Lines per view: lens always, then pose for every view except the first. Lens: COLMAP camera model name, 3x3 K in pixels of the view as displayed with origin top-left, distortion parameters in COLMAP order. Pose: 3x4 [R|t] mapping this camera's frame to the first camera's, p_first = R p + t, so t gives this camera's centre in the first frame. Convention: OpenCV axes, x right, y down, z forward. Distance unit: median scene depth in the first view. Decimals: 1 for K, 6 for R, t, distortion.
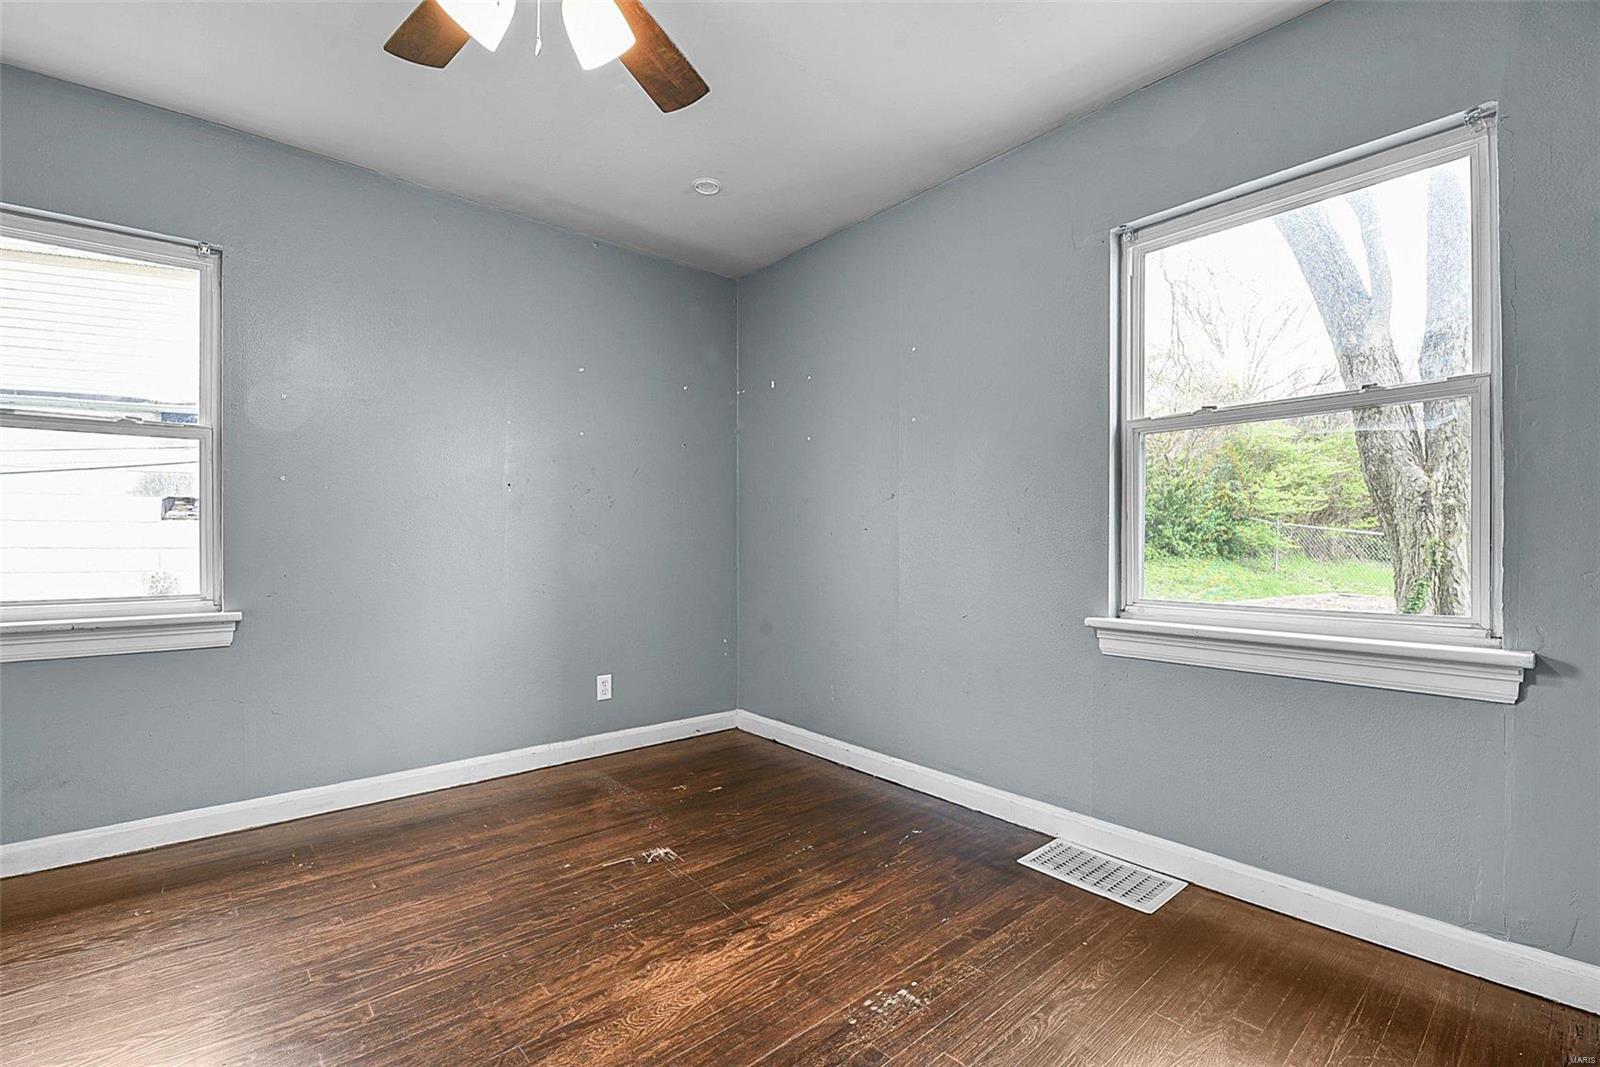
lens RADIAL K [[701.2, 0, 795.7], [0, 701.2, 542.7], [0, 0, 1]] dist [0.000771, -0.010542]
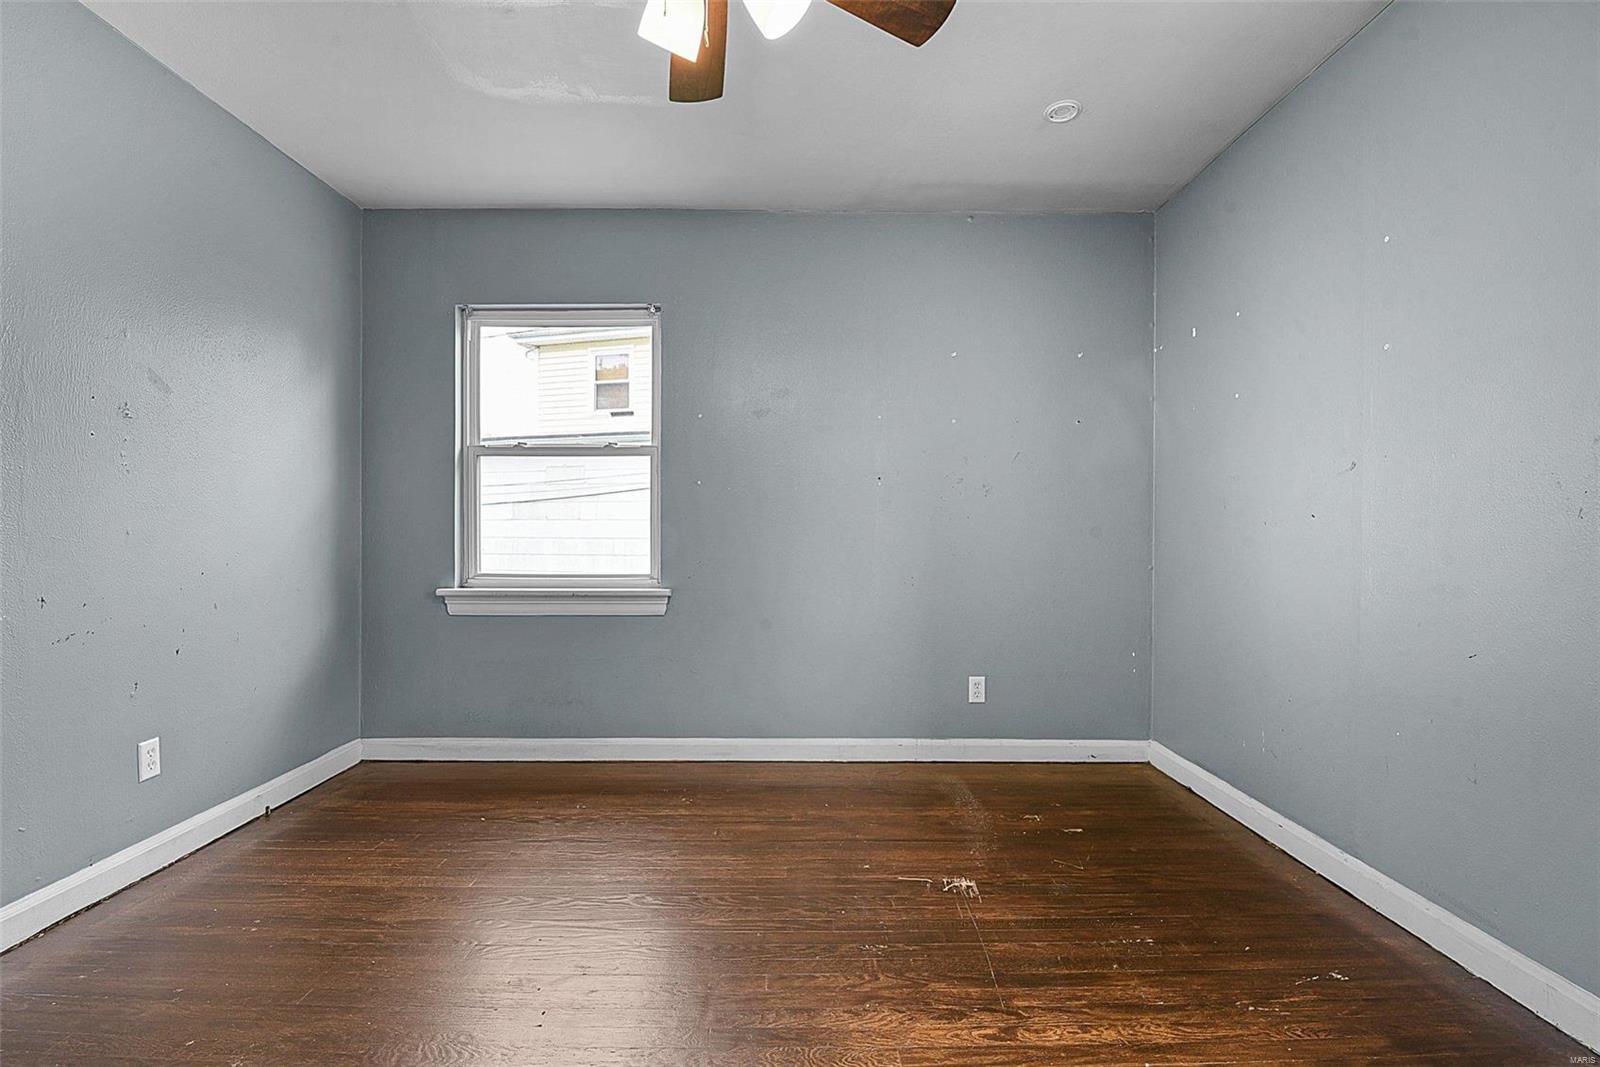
lens RADIAL K [[701.2, 0, 795.7], [0, 701.2, 542.7], [0, 0, 1]] dist [0.000771, -0.010542]
pose [[0.759114, 0.008702, -0.650899, 0.231253], [-0.002391, 0.999941, 0.010580, -0.000082], [0.650953, -0.006475, 0.759090, 0.198368]]
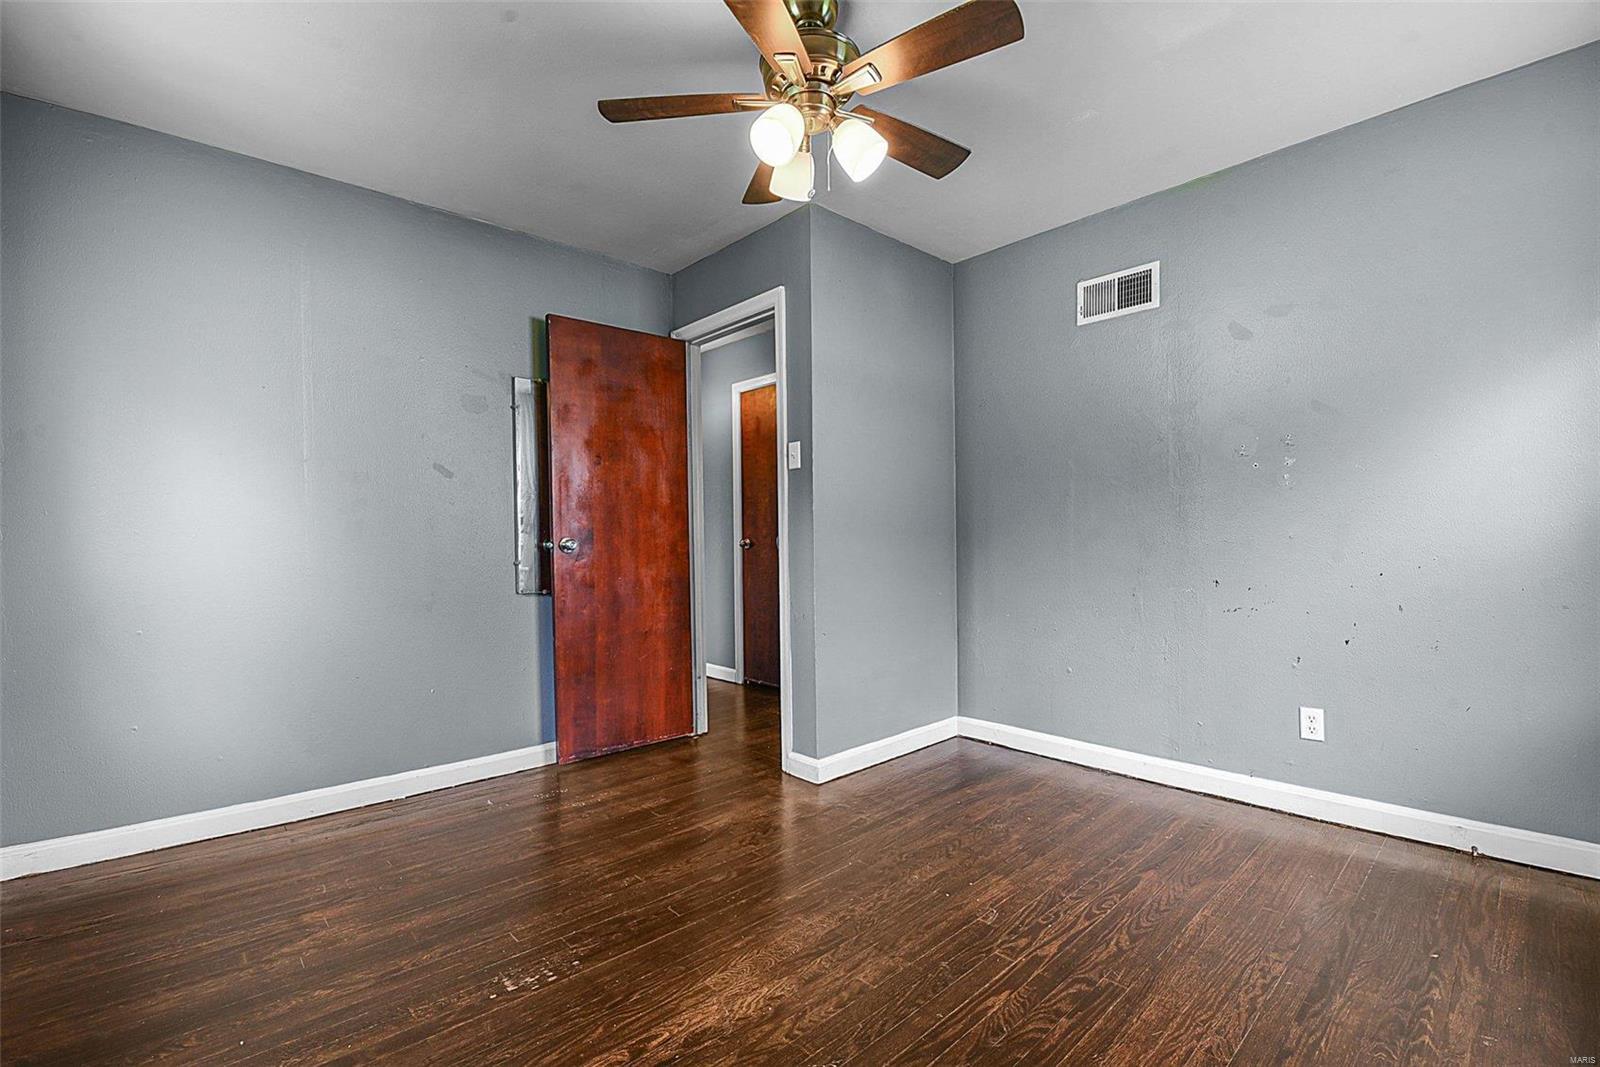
lens RADIAL K [[701.2, 0, 795.7], [0, 701.2, 542.7], [0, 0, 1]] dist [0.000771, -0.010542]
pose [[-0.999383, 0.012153, -0.032962, -0.169335], [0.012237, 0.999922, -0.002361, 0.001001], [0.032931, -0.002763, -0.999454, 1.468173]]
